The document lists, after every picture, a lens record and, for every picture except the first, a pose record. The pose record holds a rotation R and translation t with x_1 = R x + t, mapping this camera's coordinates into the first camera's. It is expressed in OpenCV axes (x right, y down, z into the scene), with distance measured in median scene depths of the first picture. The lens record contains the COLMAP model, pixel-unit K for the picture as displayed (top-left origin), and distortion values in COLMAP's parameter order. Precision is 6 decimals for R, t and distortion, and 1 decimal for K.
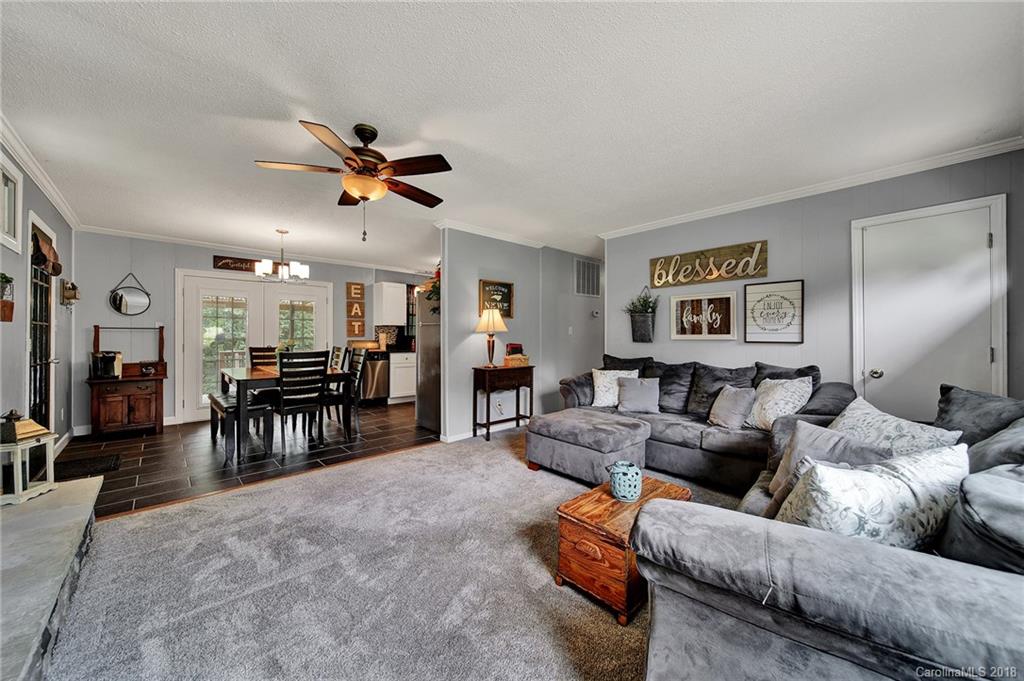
lens RADIAL K [[372.7, 0, 511.2], [0, 372.7, 332.9], [0, 0, 1]] dist [-0.002329, -0.000952]
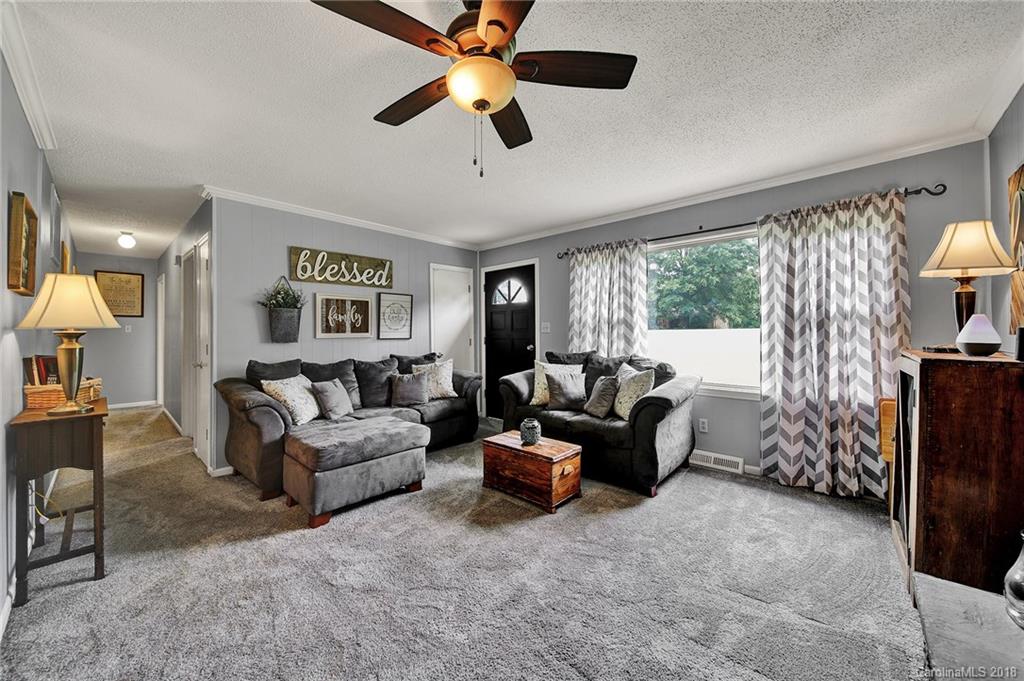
lens RADIAL K [[372.7, 0, 511.4], [0, 372.7, 338.0], [0, 0, 1]] dist [-0.002329, -0.000952]
pose [[-0.081264, -0.014993, 0.996580, -0.574569], [0.000369, 0.999886, 0.015072, 0.002659], [-0.996693, 0.001592, -0.081249, 0.601535]]
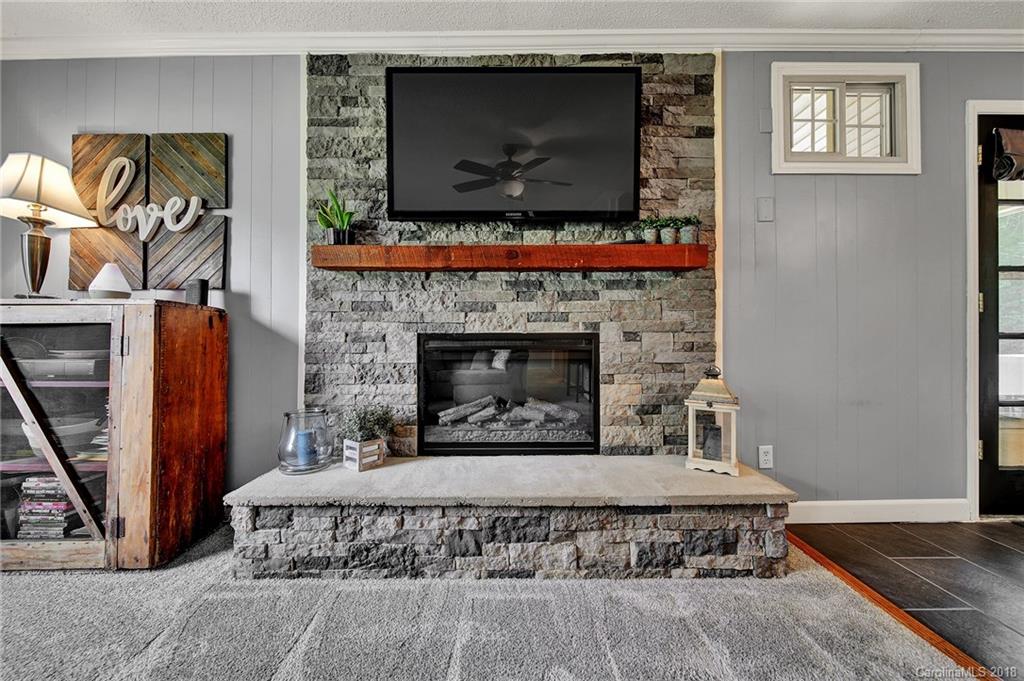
lens RADIAL K [[372.7, 0, 514.7], [0, 372.7, 336.3], [0, 0, 1]] dist [-0.002329, -0.000952]
pose [[-0.686082, -0.006800, -0.727492, -0.196206], [0.002221, 0.999932, -0.011441, 0.072535], [0.727521, -0.009465, -0.686020, 0.659958]]
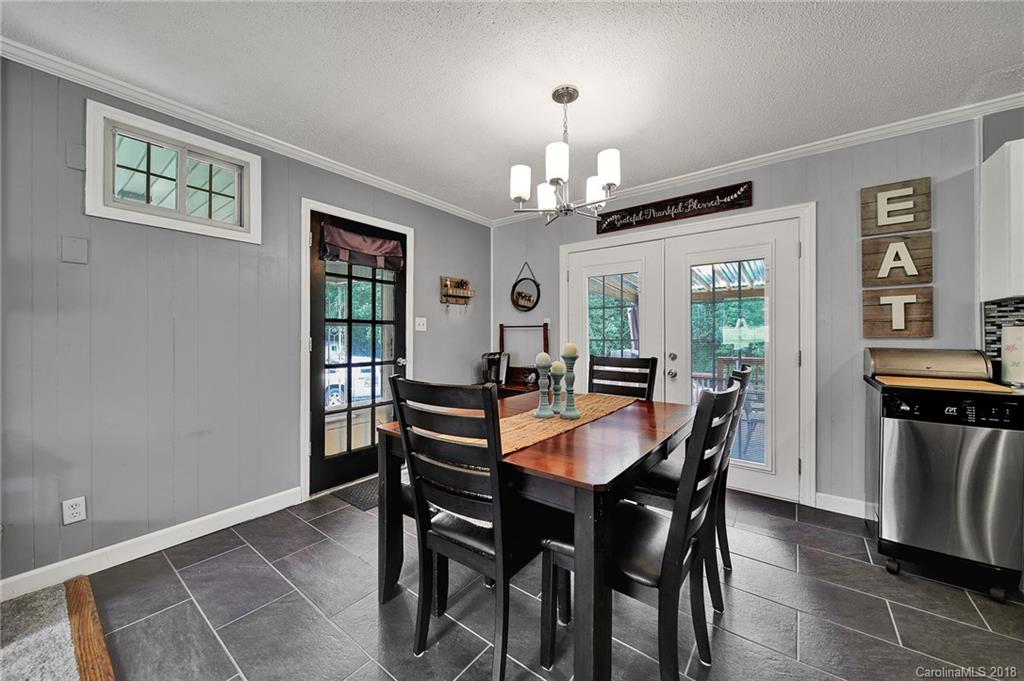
lens RADIAL K [[372.7, 0, 507.2], [0, 372.7, 337.6], [0, 0, 1]] dist [-0.002329, -0.000952]
pose [[0.162124, 0.000222, -0.986770, -0.231438], [0.005379, 0.999985, 0.001108, 0.013992], [0.986756, -0.005487, 0.162120, 1.013200]]
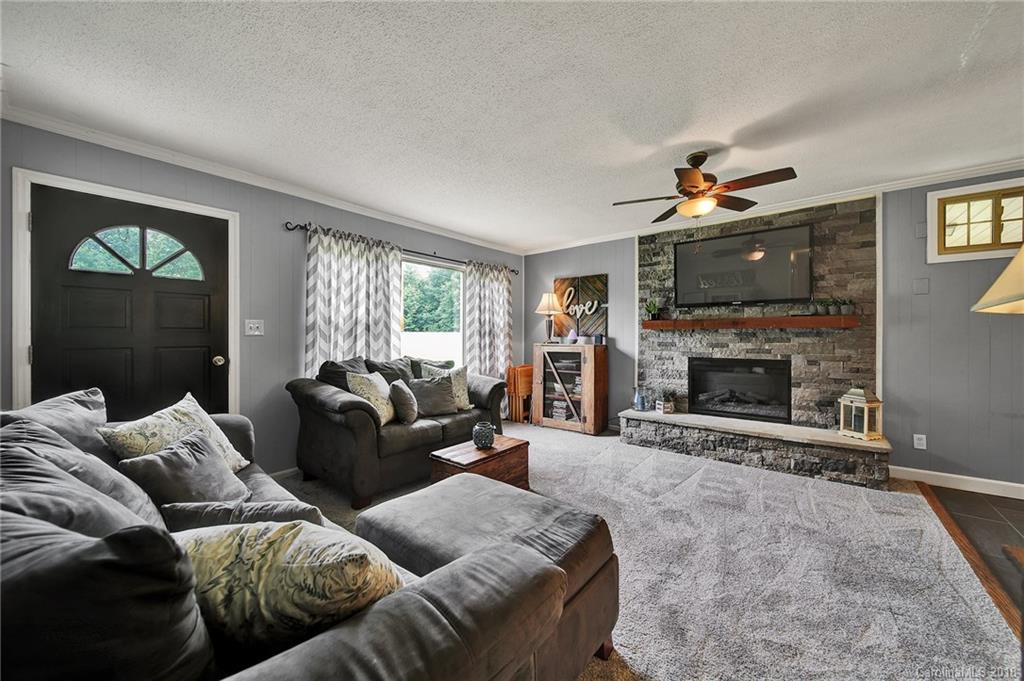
lens RADIAL K [[372.7, 0, 518.4], [0, 372.7, 337.2], [0, 0, 1]] dist [-0.002329, -0.000952]
pose [[-0.990815, 0.000675, -0.135223, 0.151800], [0.000686, 1.000000, -0.000030, 0.007886], [0.135223, -0.000123, -0.990815, 1.206811]]
